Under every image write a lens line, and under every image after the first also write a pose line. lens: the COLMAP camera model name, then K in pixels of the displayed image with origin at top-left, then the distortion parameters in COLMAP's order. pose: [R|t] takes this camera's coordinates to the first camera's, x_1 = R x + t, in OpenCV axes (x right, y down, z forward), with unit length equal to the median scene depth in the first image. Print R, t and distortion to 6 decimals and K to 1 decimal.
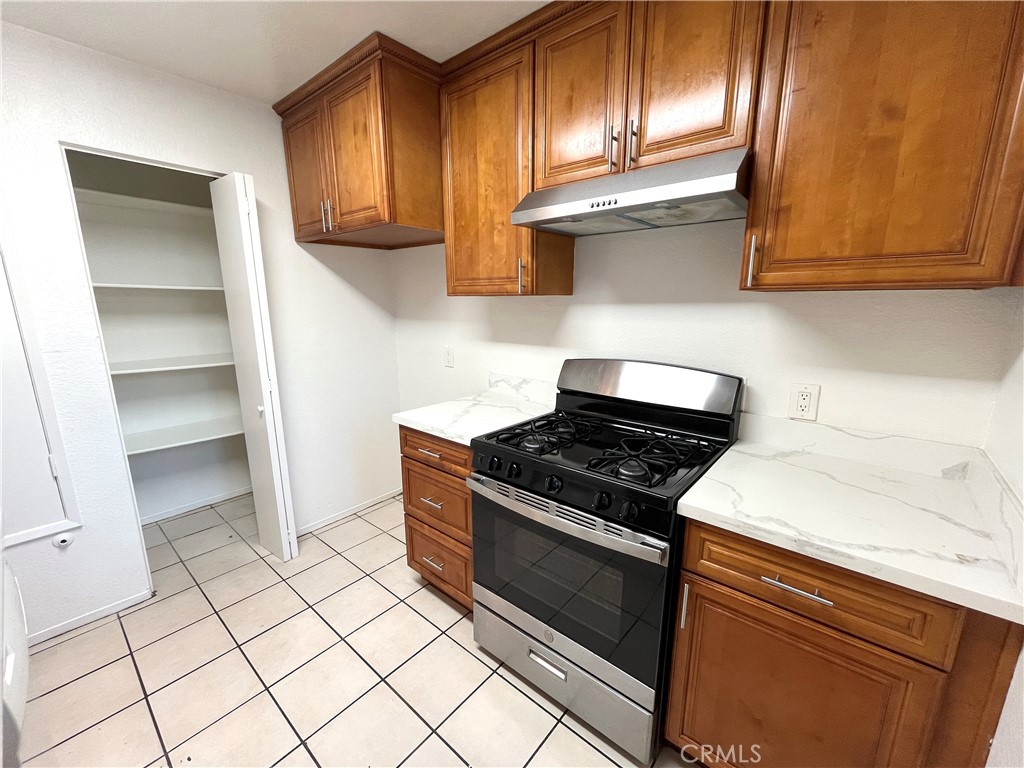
lens RADIAL K [[417.2, 0, 510.6], [0, 417.2, 391.7], [0, 0, 1]] dist [-0.002846, 0.000134]
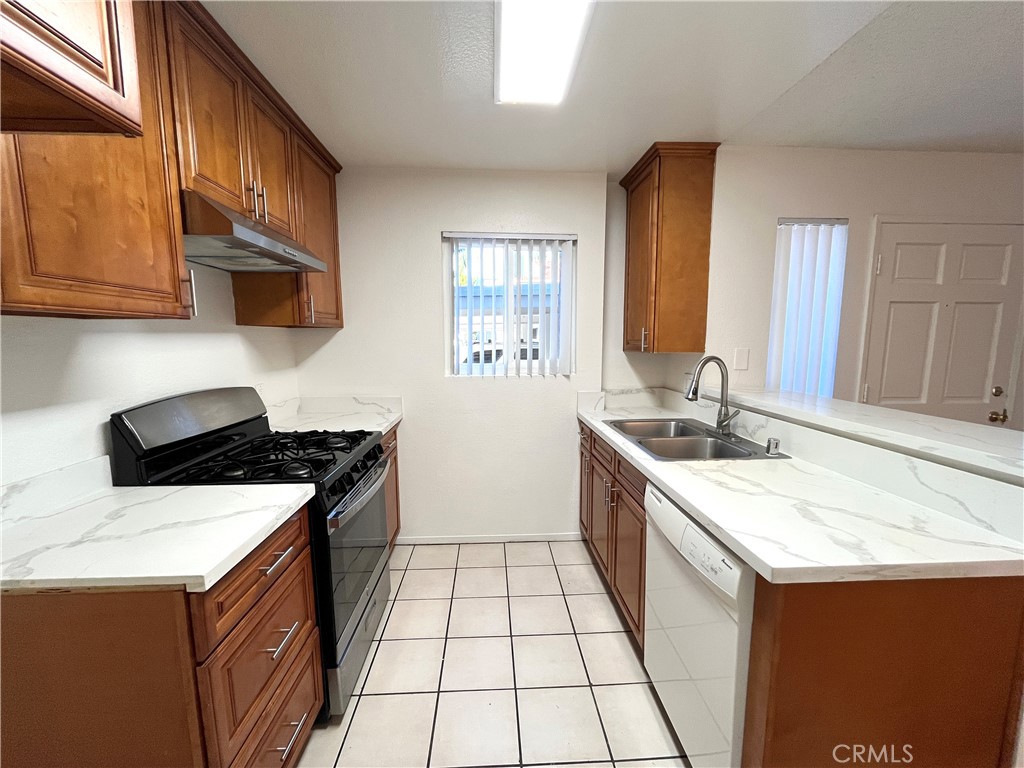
lens RADIAL K [[417.2, 0, 510.6], [0, 417.2, 391.7], [0, 0, 1]] dist [-0.002846, 0.000134]
pose [[-0.682722, -0.085793, 0.725624, -0.835917], [0.161063, 0.950986, 0.263979, -0.199116], [-0.712705, 0.297096, -0.635441, 1.028132]]
